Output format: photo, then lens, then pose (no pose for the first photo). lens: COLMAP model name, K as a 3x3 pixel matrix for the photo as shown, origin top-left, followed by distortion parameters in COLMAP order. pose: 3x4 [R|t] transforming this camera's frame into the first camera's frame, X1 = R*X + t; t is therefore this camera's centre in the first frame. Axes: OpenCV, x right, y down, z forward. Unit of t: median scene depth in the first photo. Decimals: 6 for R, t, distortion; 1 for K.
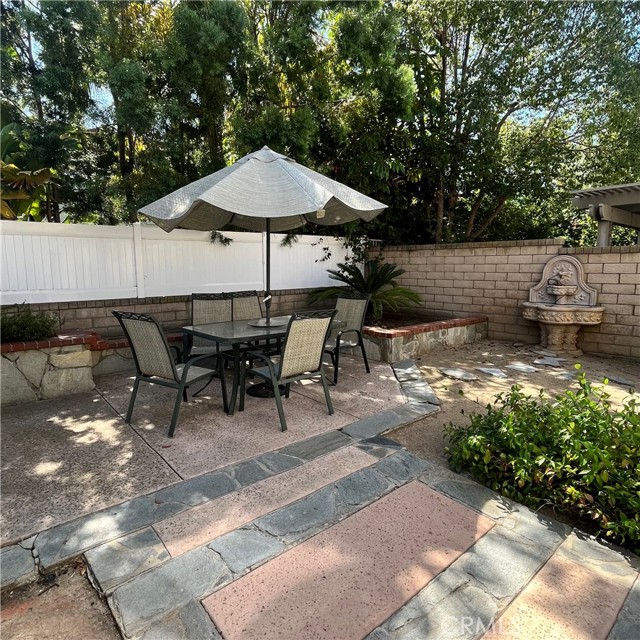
lens RADIAL K [[418.5, 0, 320.0], [0, 418.5, 320.0], [0, 0, 1]] dist [-0.001604, -0.002545]
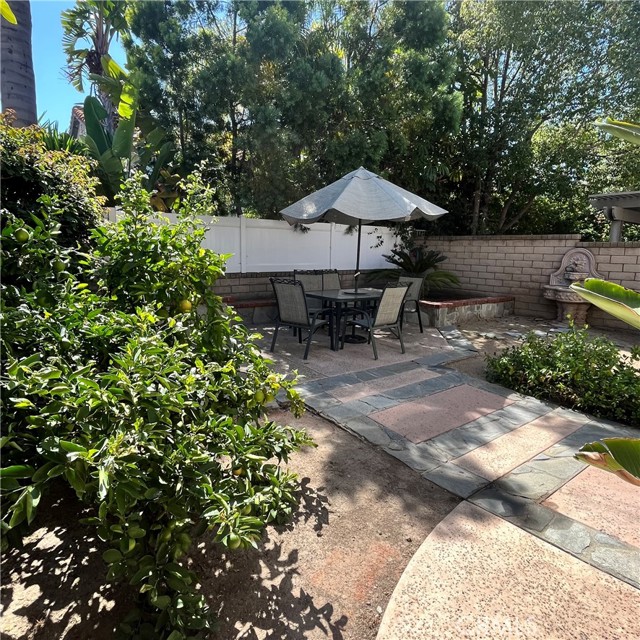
lens RADIAL K [[418.5, 0, 320.0], [0, 418.5, 320.0], [0, 0, 1]] dist [-0.001604, -0.002545]
pose [[0.998223, 0.032461, -0.049978, -0.122036], [-0.030638, 0.998852, 0.036825, 0.038626], [0.051116, -0.035228, 0.998071, -0.297201]]
